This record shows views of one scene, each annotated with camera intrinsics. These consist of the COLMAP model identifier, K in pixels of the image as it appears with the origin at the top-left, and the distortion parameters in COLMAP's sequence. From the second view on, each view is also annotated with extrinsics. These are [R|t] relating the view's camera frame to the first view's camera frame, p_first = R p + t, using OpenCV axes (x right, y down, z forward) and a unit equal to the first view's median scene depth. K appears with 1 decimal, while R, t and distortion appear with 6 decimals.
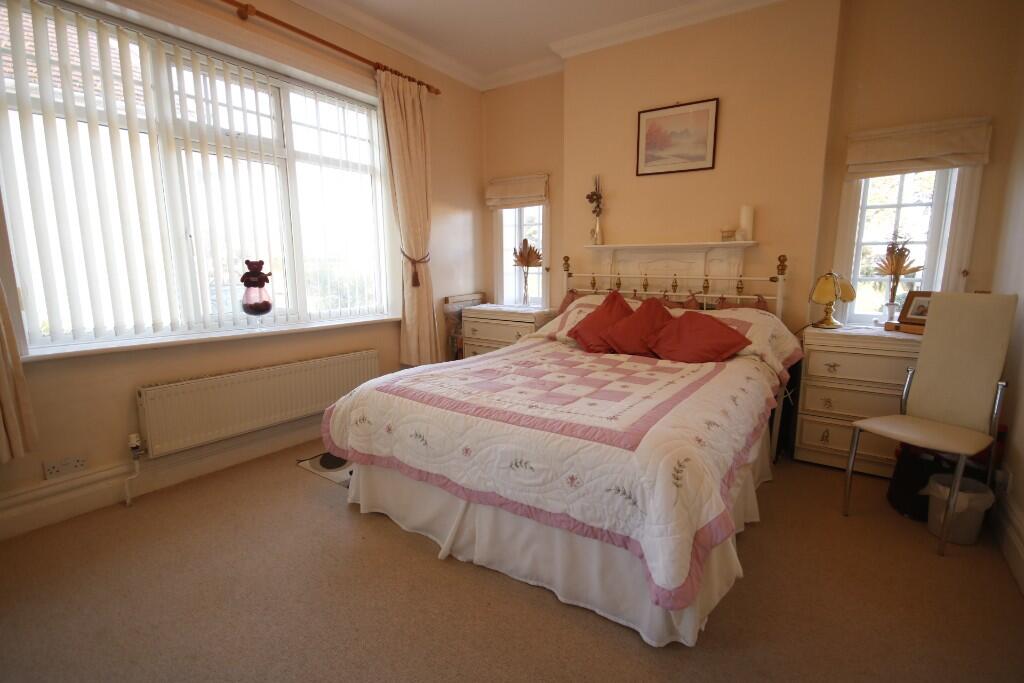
lens RADIAL K [[474.6, 0, 514.5], [0, 474.6, 343.7], [0, 0, 1]] dist [-0.002732, 0.000209]
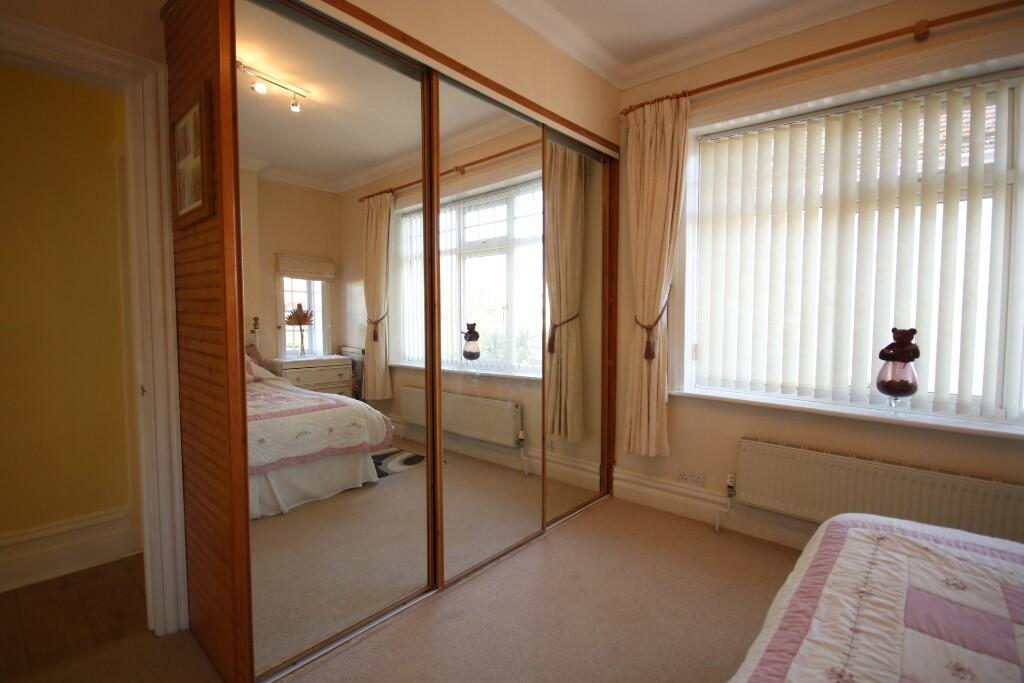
lens RADIAL K [[474.6, 0, 514.8], [0, 474.6, 344.1], [0, 0, 1]] dist [-0.002732, 0.000209]
pose [[-0.153471, 0.046682, -0.987050, 0.806534], [-0.185139, 0.979836, 0.075128, -0.222854], [0.970655, 0.194271, -0.141734, 1.218478]]
